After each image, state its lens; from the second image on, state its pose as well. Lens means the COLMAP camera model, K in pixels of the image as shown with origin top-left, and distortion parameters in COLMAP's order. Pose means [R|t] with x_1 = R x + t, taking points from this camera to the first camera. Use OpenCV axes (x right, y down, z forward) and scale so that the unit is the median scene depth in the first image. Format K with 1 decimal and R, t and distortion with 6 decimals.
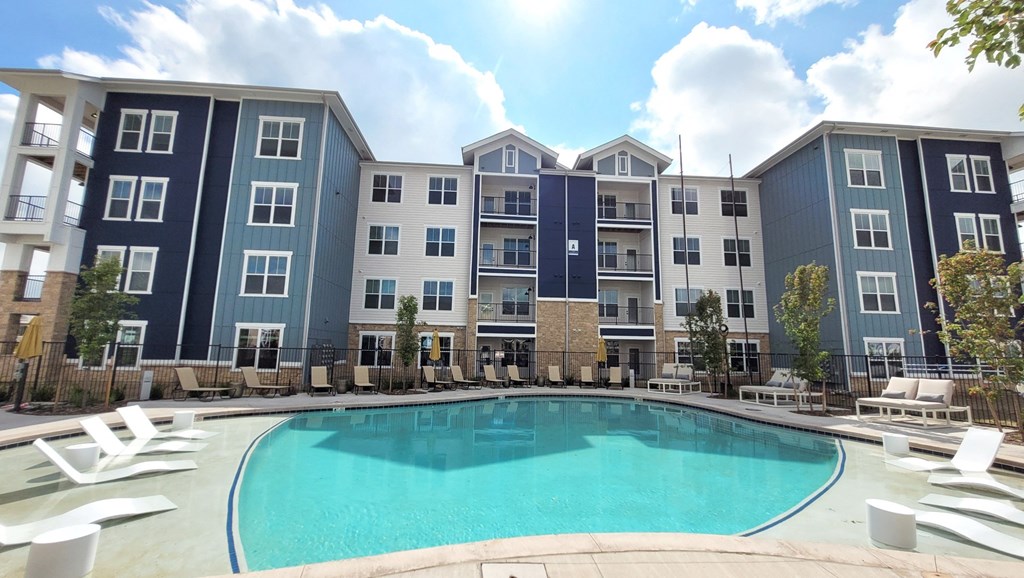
lens RADIAL K [[402.1, 0, 512.0], [0, 402.1, 289.0], [0, 0, 1]] dist [-0.000002, 0.000010]
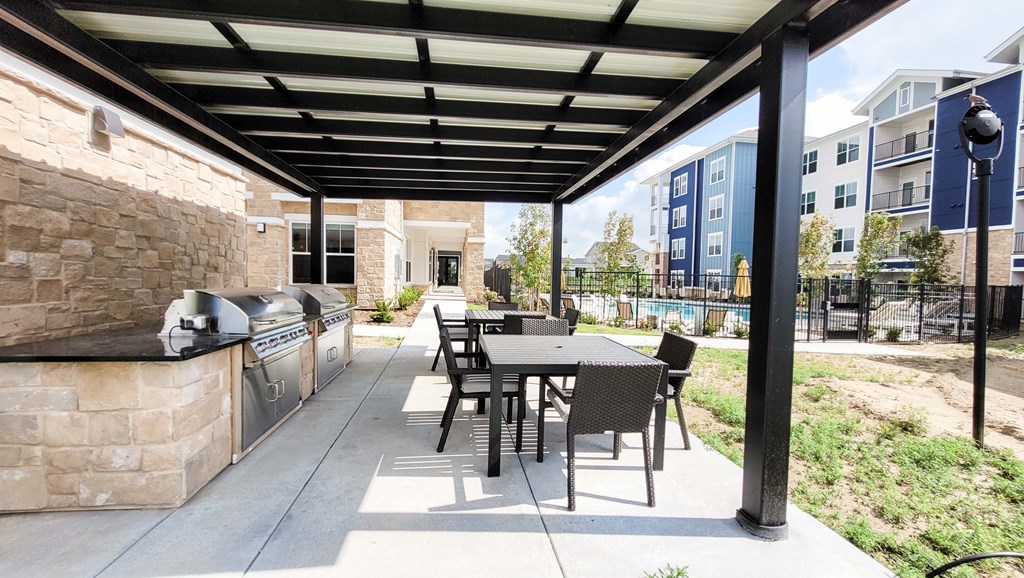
lens RADIAL K [[402.1, 0, 512.0], [0, 402.1, 289.0], [0, 0, 1]] dist [-0.000002, 0.000010]
pose [[0.072594, 0.013461, -0.997271, 0.962903], [0.128469, 0.991453, 0.022734, 0.004733], [0.989053, -0.129769, 0.070244, -0.114954]]
